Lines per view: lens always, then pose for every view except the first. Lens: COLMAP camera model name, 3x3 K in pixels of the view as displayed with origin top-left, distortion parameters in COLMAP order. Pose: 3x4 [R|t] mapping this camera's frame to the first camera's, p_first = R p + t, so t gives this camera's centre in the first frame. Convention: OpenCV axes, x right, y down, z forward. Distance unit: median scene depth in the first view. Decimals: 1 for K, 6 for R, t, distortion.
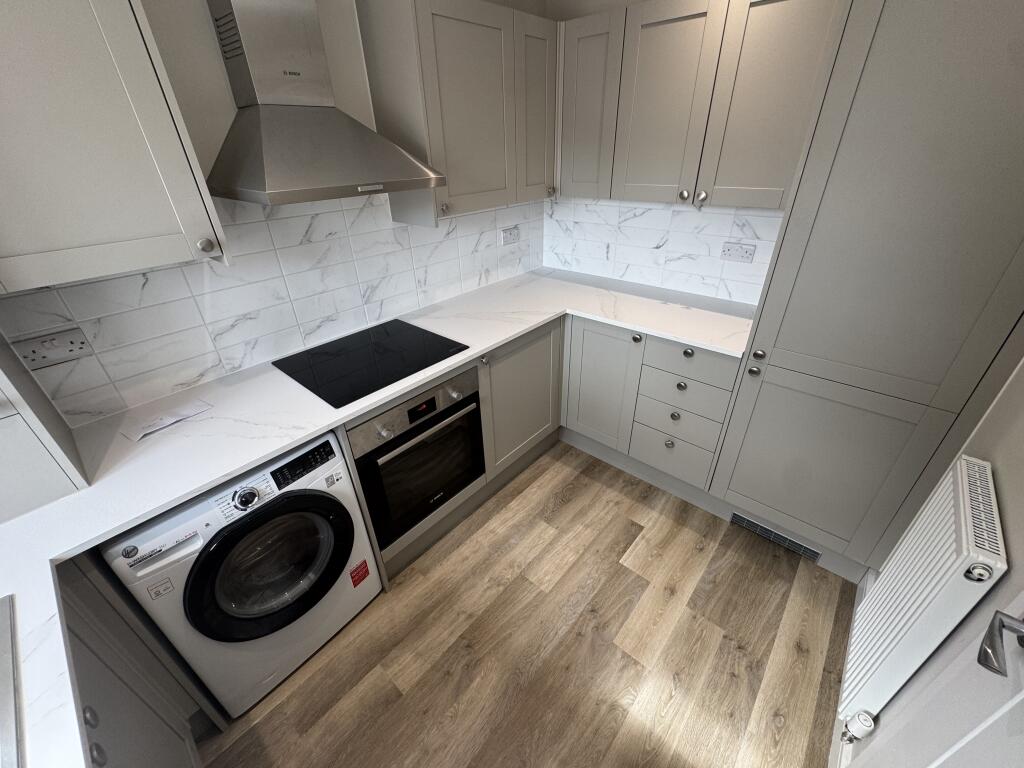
lens RADIAL K [[410.1, 0, 512.0], [0, 410.1, 384.0], [0, 0, 1]] dist [-0.008820, -0.000147]
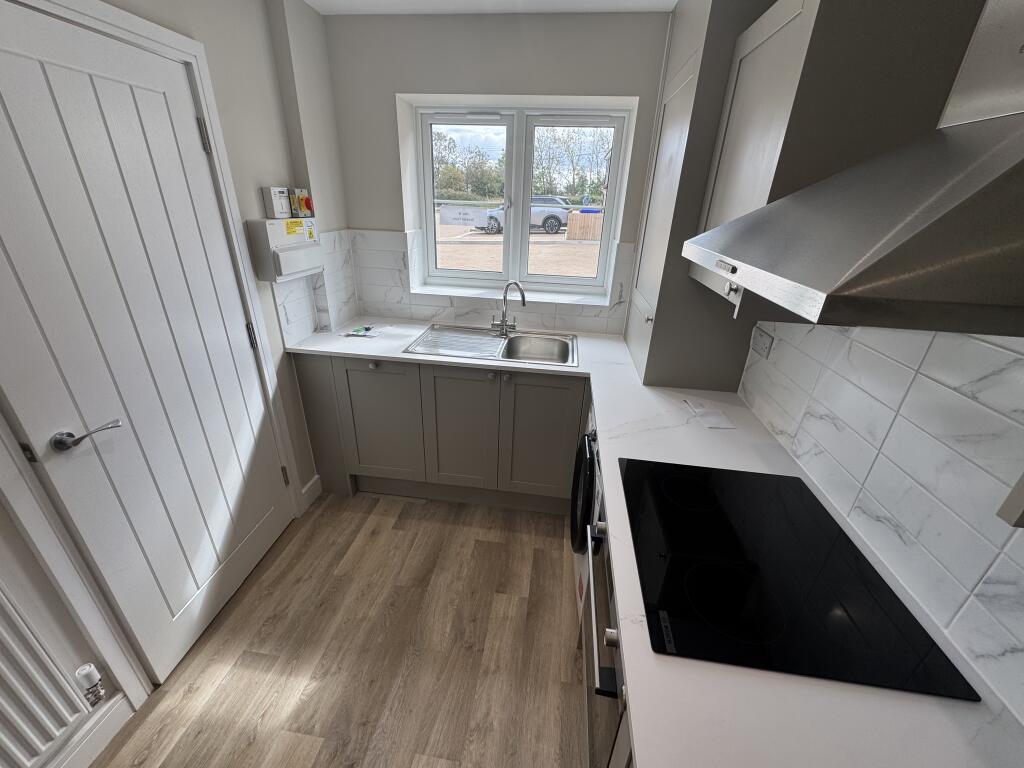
lens RADIAL K [[410.1, 0, 512.0], [0, 410.1, 384.0], [0, 0, 1]] dist [-0.008820, -0.000147]
pose [[-0.833025, 0.224671, -0.505561, 0.181605], [-0.290277, 0.600434, 0.745129, -0.569834], [0.470965, 0.767464, -0.434960, 0.979129]]
